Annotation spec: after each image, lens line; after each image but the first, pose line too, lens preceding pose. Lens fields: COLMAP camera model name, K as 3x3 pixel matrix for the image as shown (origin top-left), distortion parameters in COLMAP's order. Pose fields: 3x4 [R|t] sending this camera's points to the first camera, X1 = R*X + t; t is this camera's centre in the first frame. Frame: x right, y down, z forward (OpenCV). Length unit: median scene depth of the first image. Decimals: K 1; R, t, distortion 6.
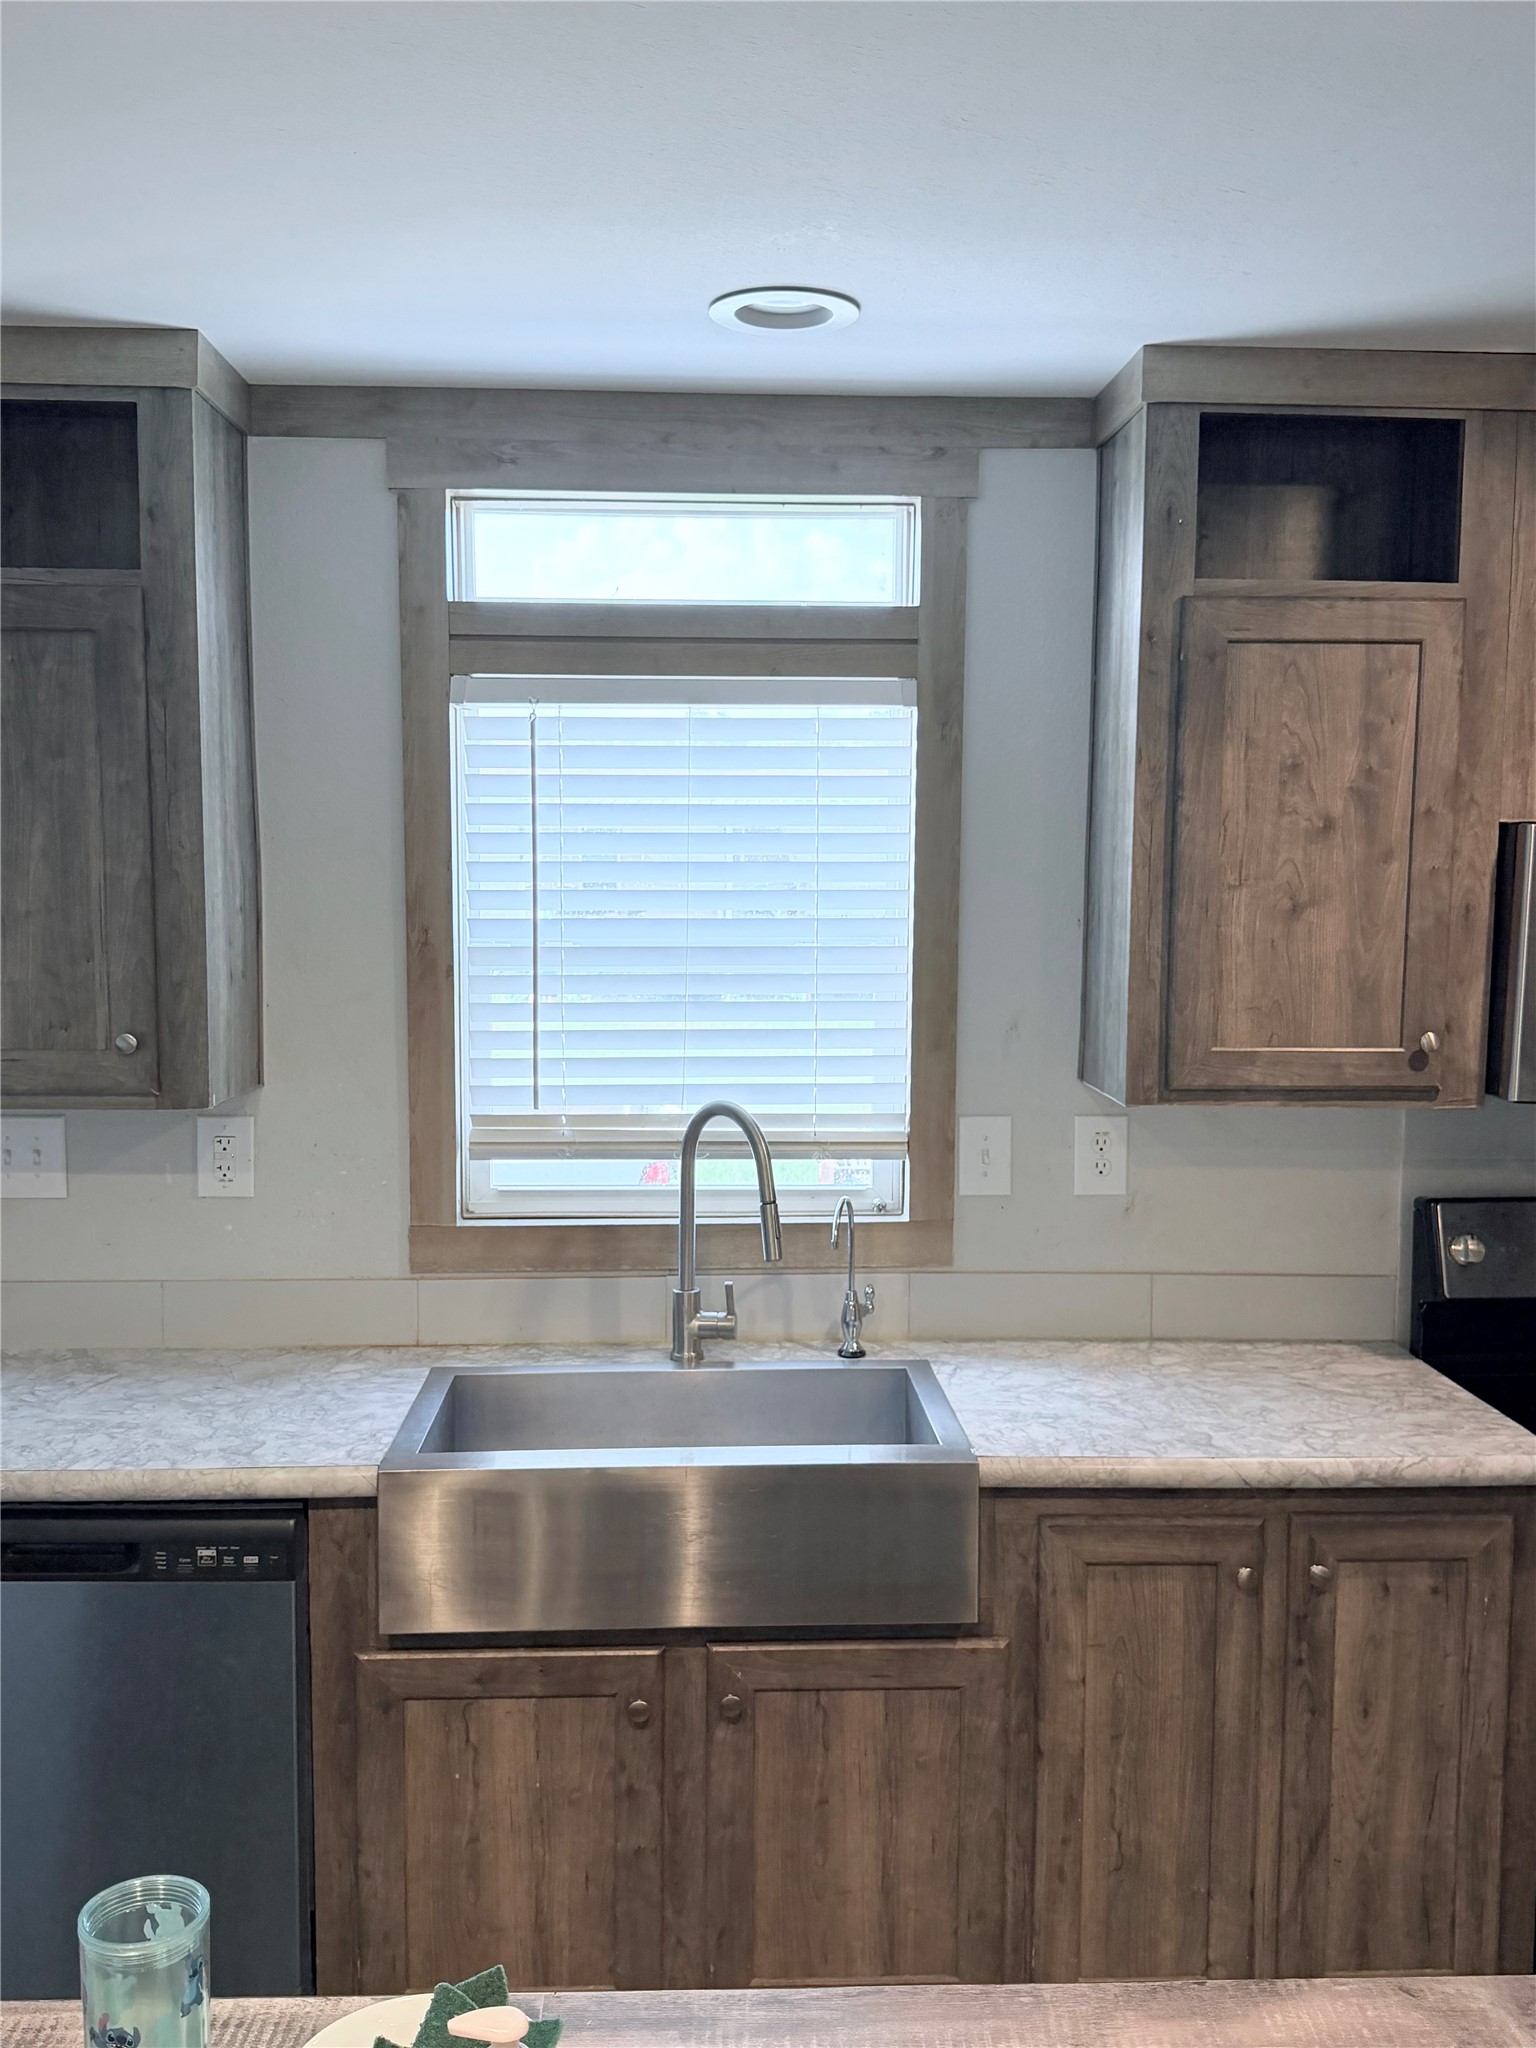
lens RADIAL K [[1841.0, 0, 768.7], [0, 1841.0, 1039.7], [0, 0, 1]] dist [0.172839, -0.399300]
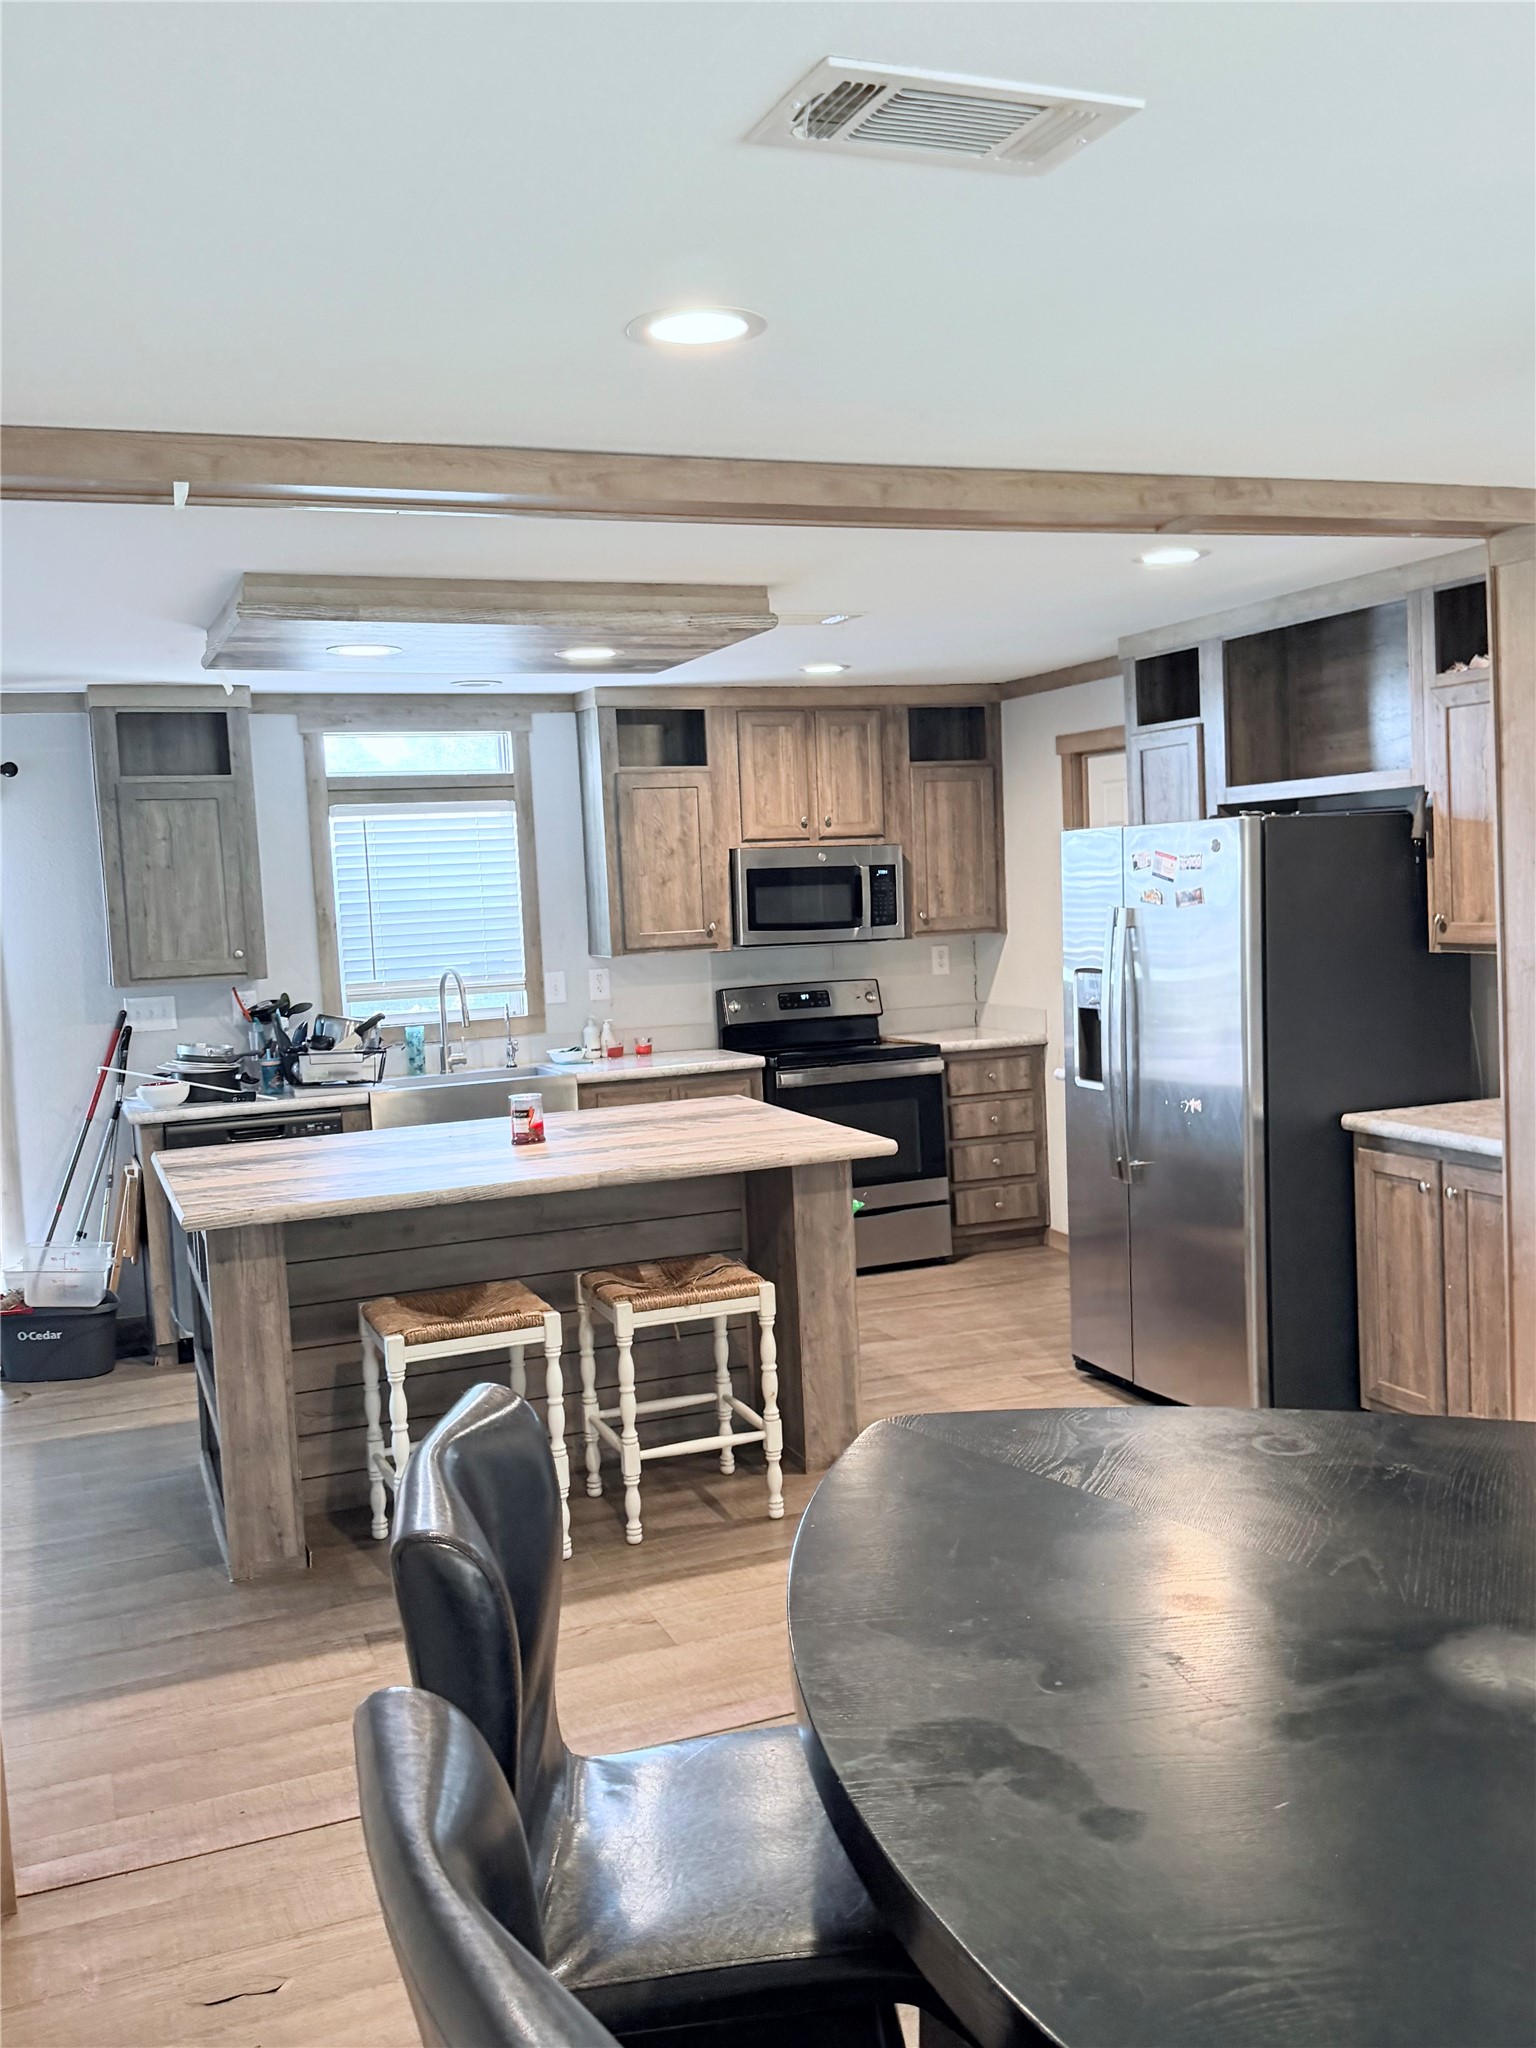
lens RADIAL K [[1841.5, 0, 784.2], [0, 1841.5, 1032.2], [0, 0, 1]] dist [0.182741, -0.414926]
pose [[0.940001, -0.078556, 0.332004, -0.484247], [0.084437, 0.996423, -0.003300, 0.178463], [-0.330558, 0.031136, 0.943272, -1.663941]]
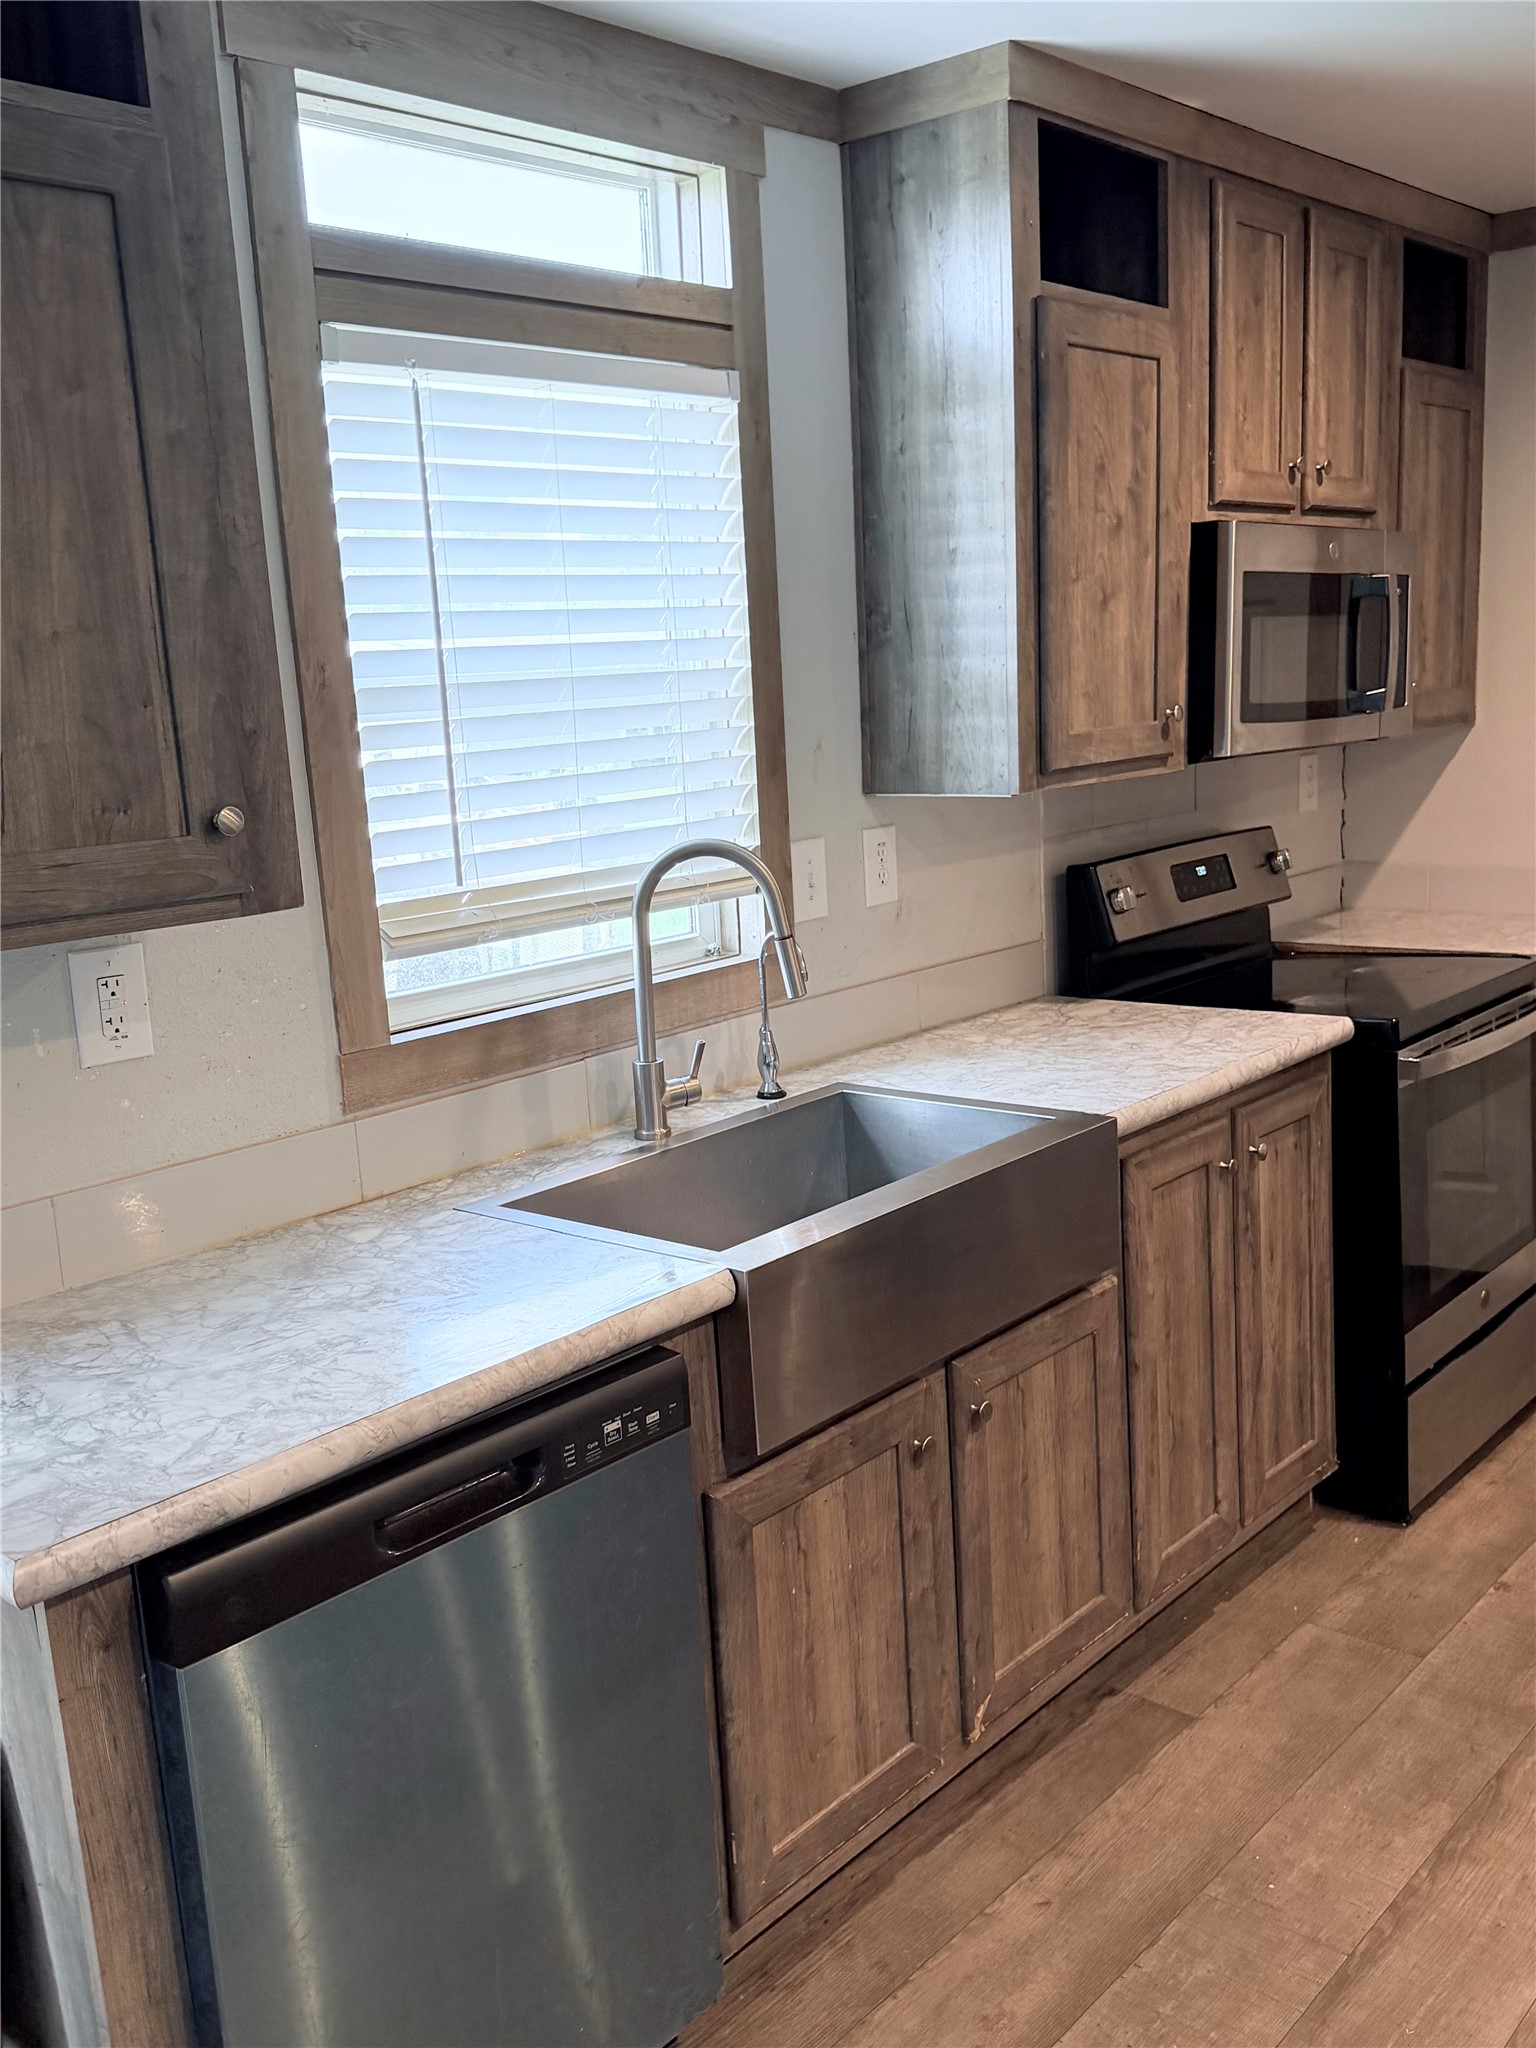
lens RADIAL K [[1836.1, 0, 766.3], [0, 1836.1, 1039.5], [0, 0, 1]] dist [0.140379, -0.254234]
pose [[0.690775, -0.184508, 0.699132, -0.681468], [0.130972, 0.982829, 0.129973, 0.017708], [-0.711109, 0.001785, 0.703080, 0.357204]]
